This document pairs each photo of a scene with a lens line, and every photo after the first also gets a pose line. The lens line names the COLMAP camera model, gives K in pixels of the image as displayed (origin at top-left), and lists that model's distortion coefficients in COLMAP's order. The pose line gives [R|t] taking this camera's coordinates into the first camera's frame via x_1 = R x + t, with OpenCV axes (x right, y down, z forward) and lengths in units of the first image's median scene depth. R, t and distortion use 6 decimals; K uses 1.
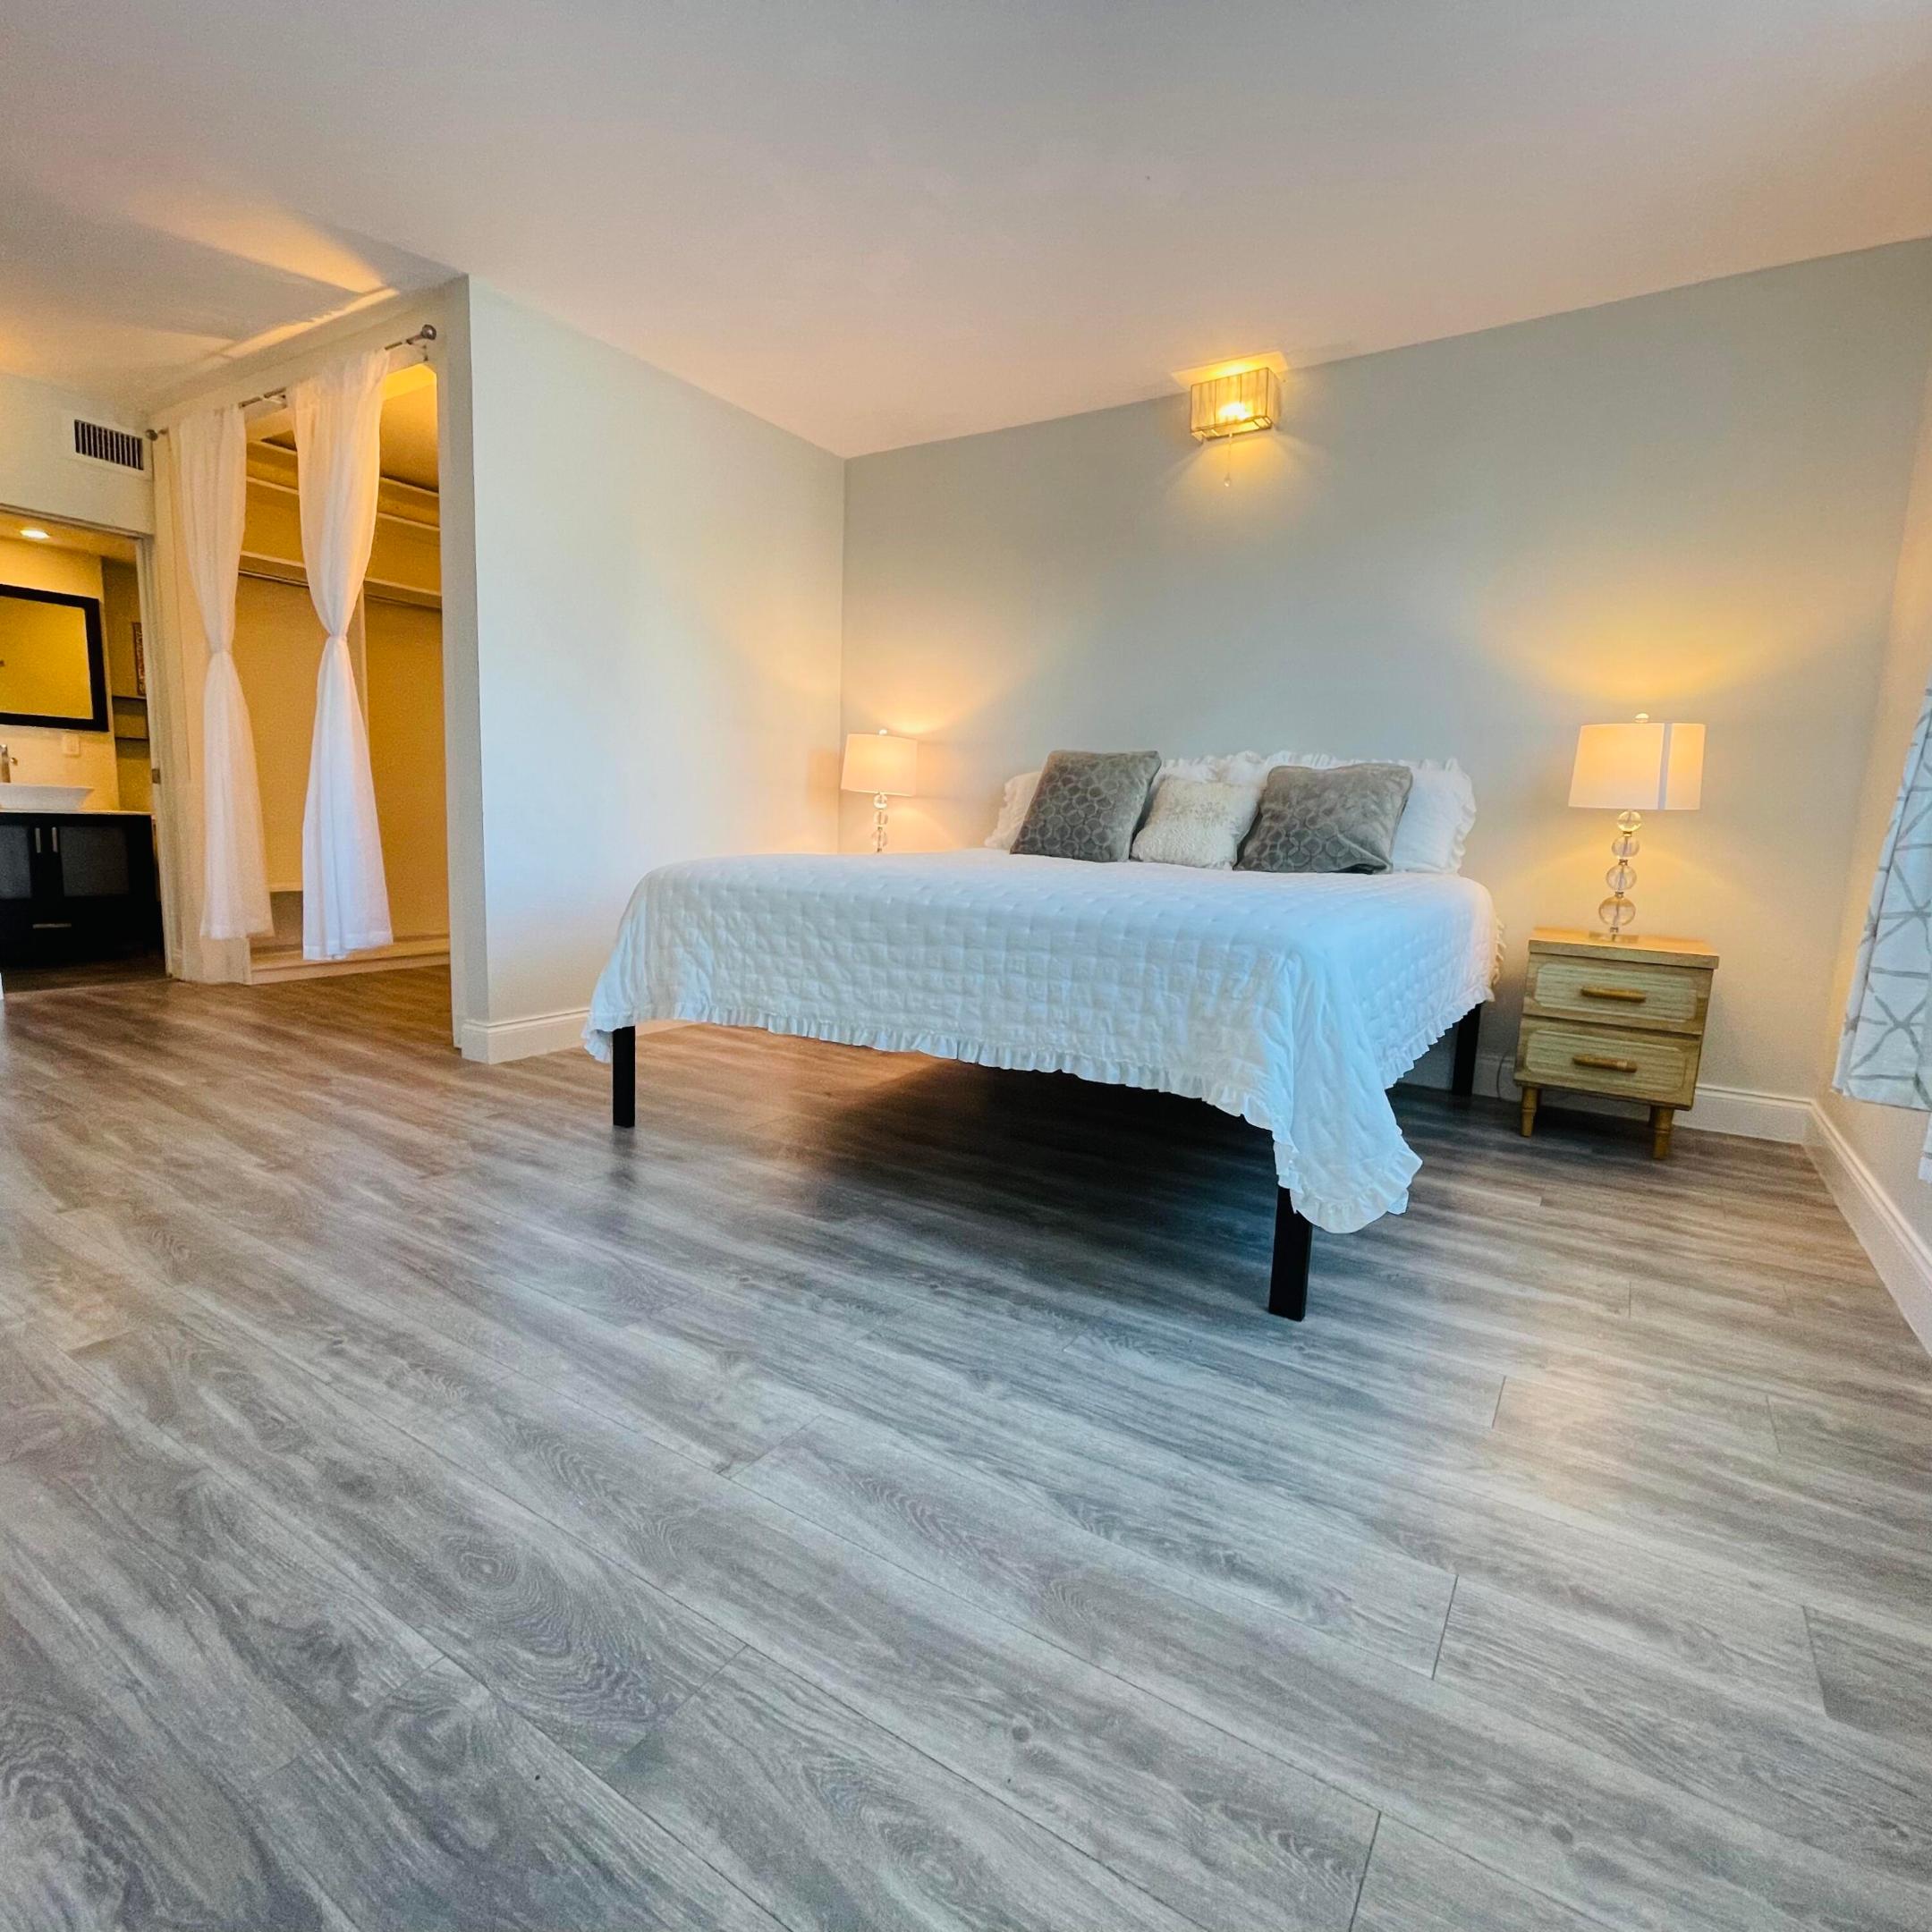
lens RADIAL K [[1044.3, 0, 966.7], [0, 1044.3, 967.2], [0, 0, 1]] dist [0.005756, 0.000829]
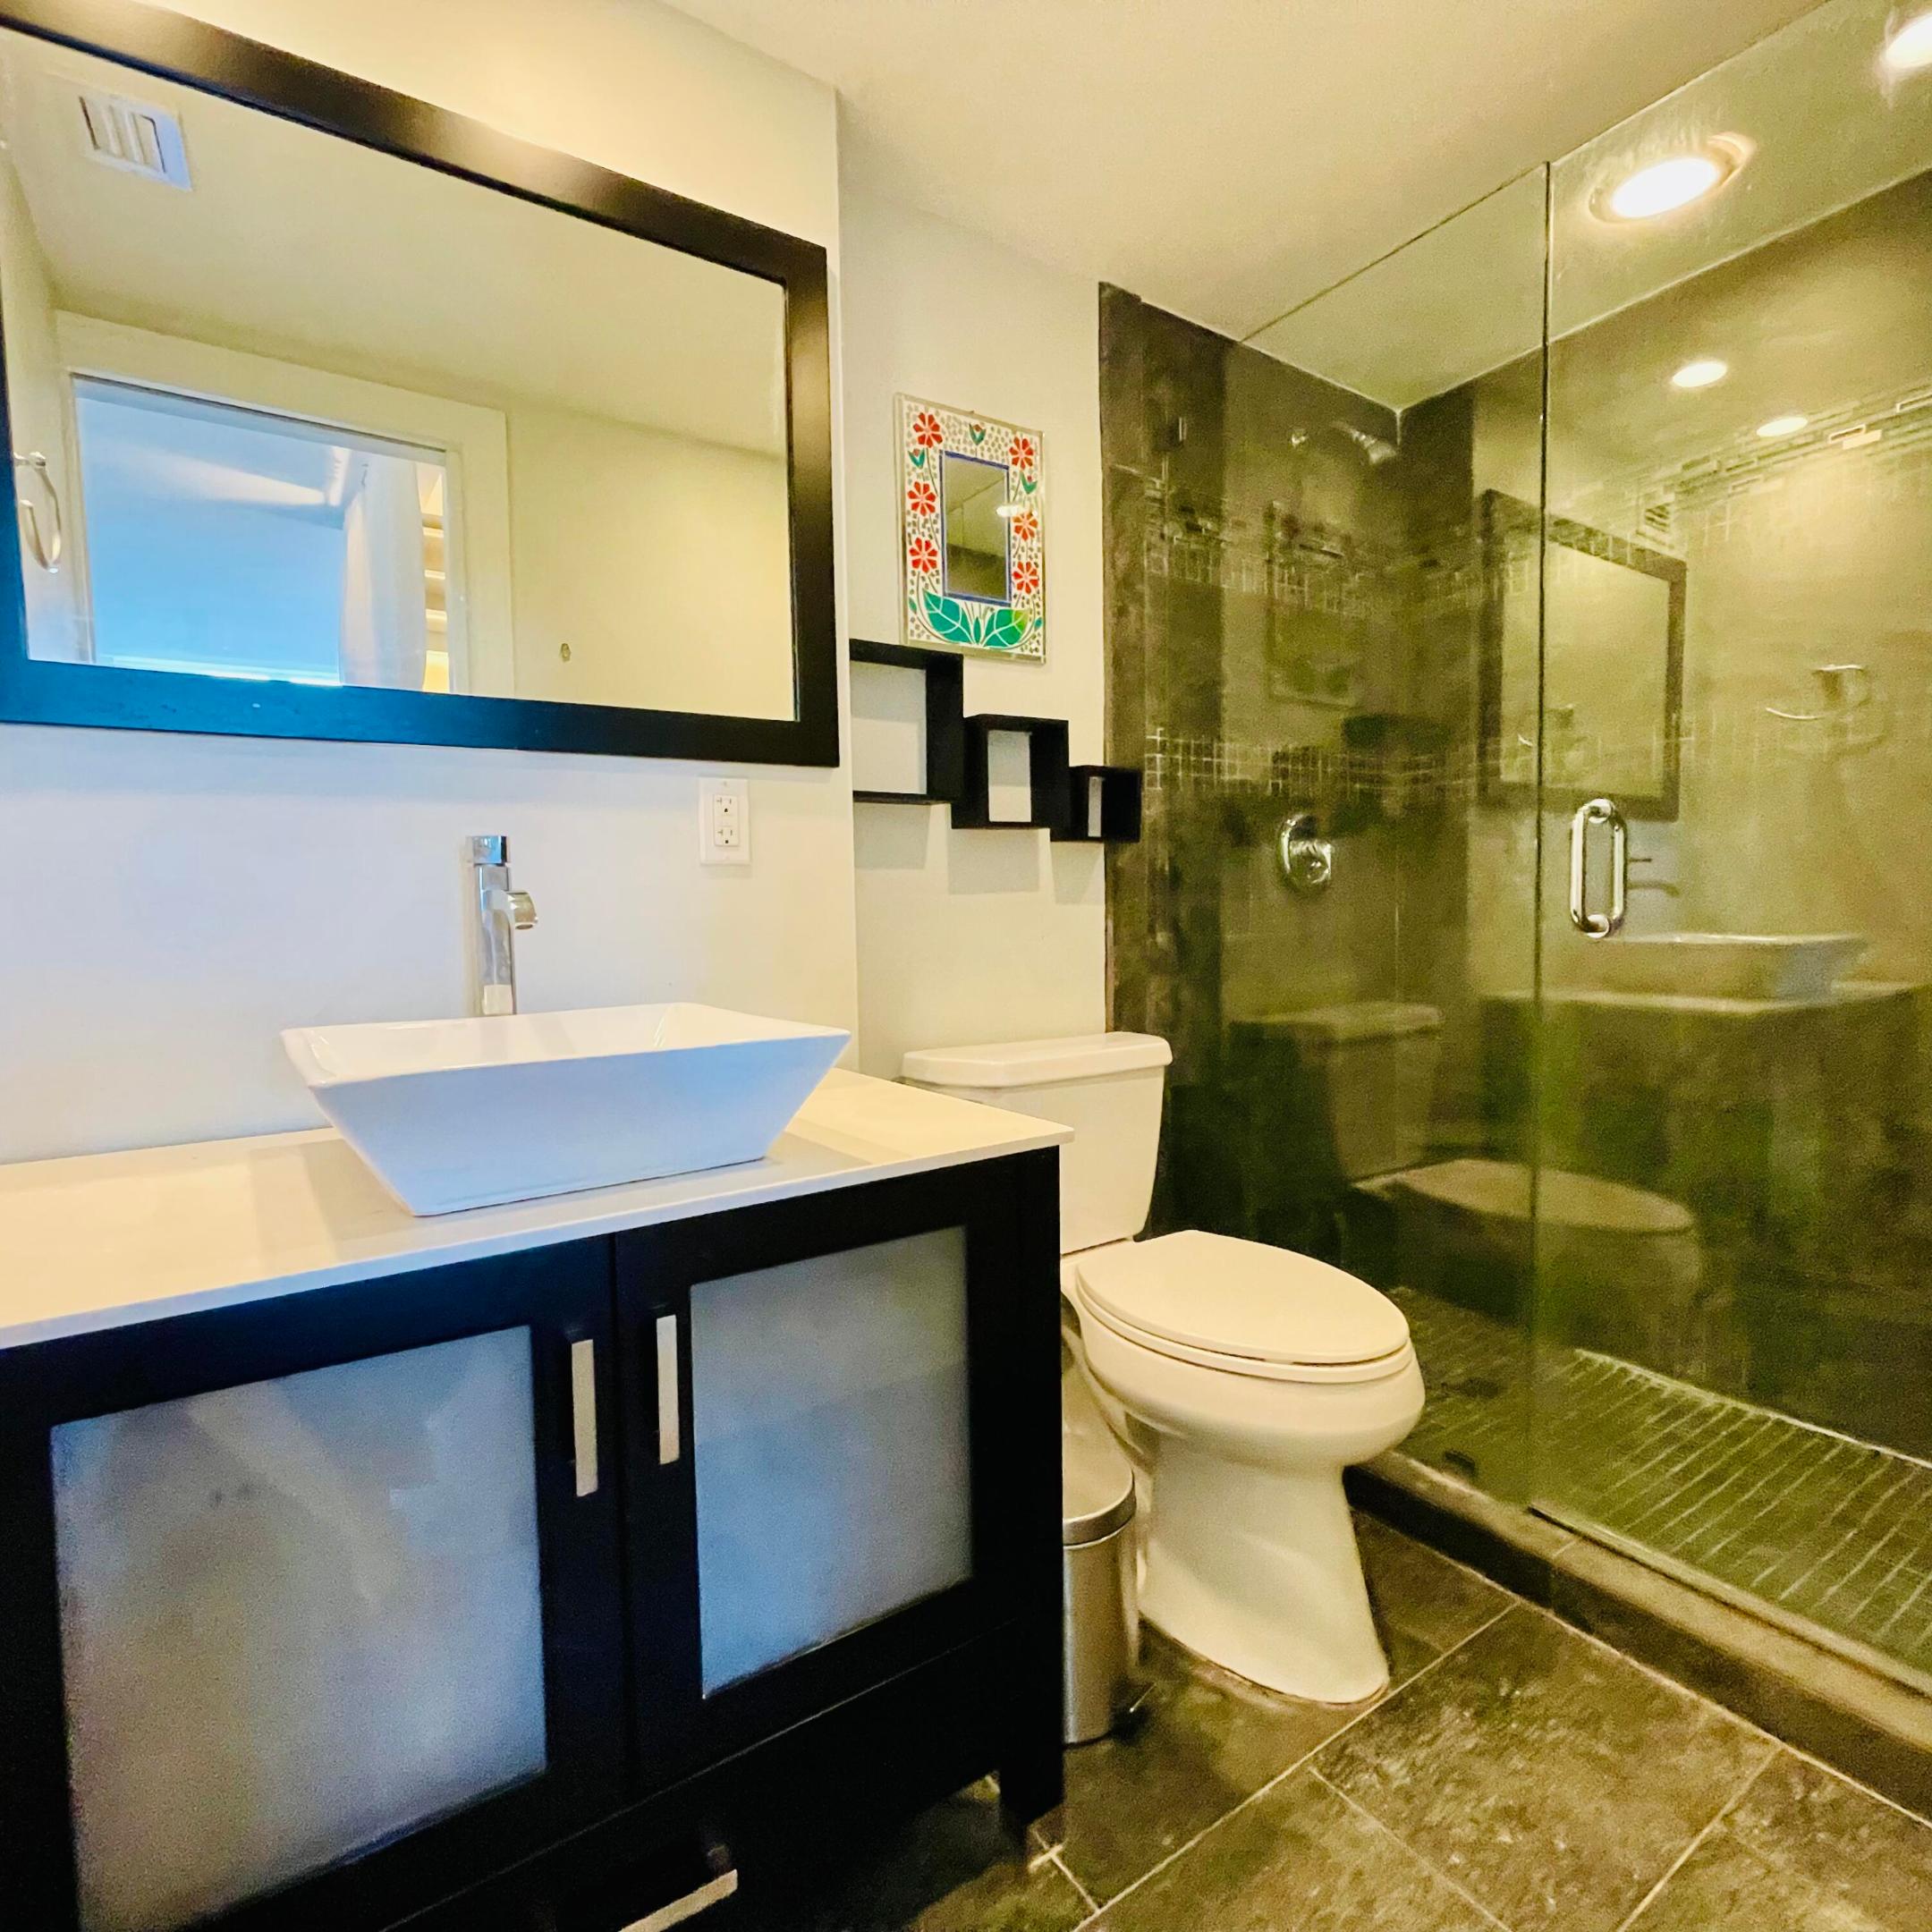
lens RADIAL K [[1044.3, 0, 965.8], [0, 1044.3, 965.2], [0, 0, 1]] dist [0.005756, 0.000829]
pose [[0.909037, -0.033003, -0.415407, -0.697645], [0.001749, 0.997152, -0.075394, -0.159526], [0.416712, 0.067810, 0.906506, 0.799090]]
